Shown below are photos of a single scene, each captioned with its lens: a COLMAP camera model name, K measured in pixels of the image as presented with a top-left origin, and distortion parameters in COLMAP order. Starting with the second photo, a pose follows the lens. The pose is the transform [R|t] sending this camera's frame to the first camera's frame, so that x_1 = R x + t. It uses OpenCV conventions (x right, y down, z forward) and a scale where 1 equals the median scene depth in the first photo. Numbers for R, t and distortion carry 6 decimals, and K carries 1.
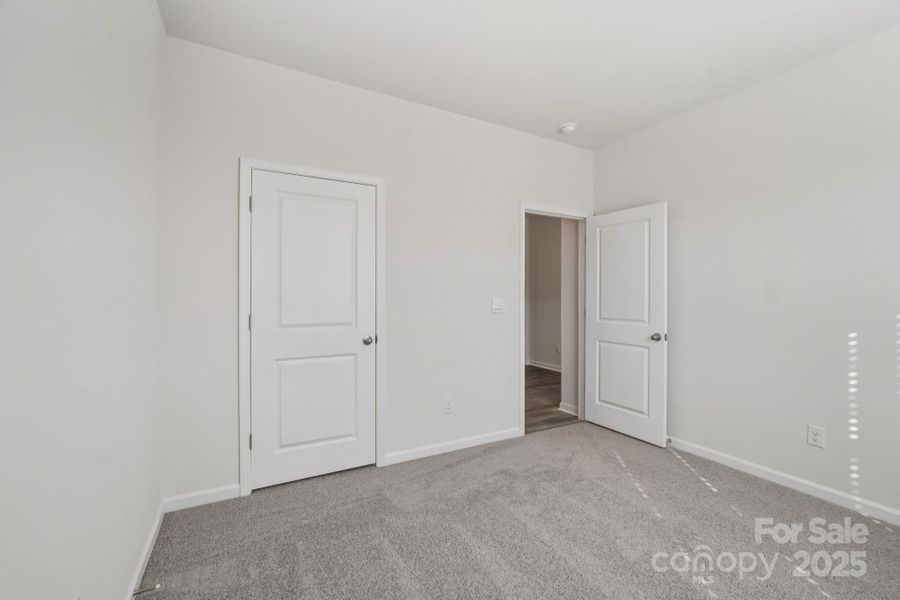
lens RADIAL K [[383.9, 0, 449.1], [0, 383.9, 297.1], [0, 0, 1]] dist [-0.007982, 0.000054]
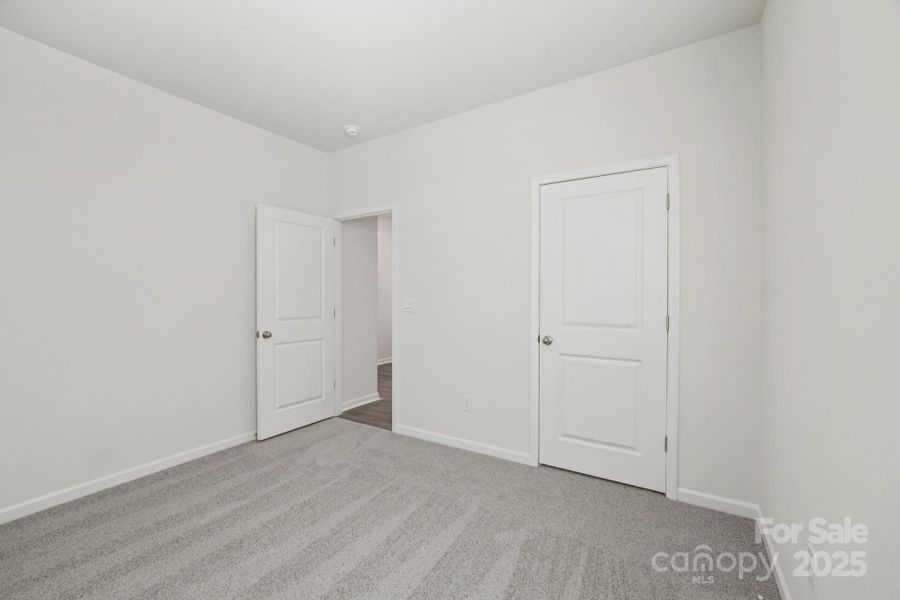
lens RADIAL K [[383.9, 0, 448.3], [0, 383.9, 301.3], [0, 0, 1]] dist [-0.007982, 0.000054]
pose [[0.491987, 0.010567, -0.870539, 0.348402], [-0.000977, 0.999932, 0.011585, 0.000335], [0.870602, -0.004850, 0.491964, 0.189361]]
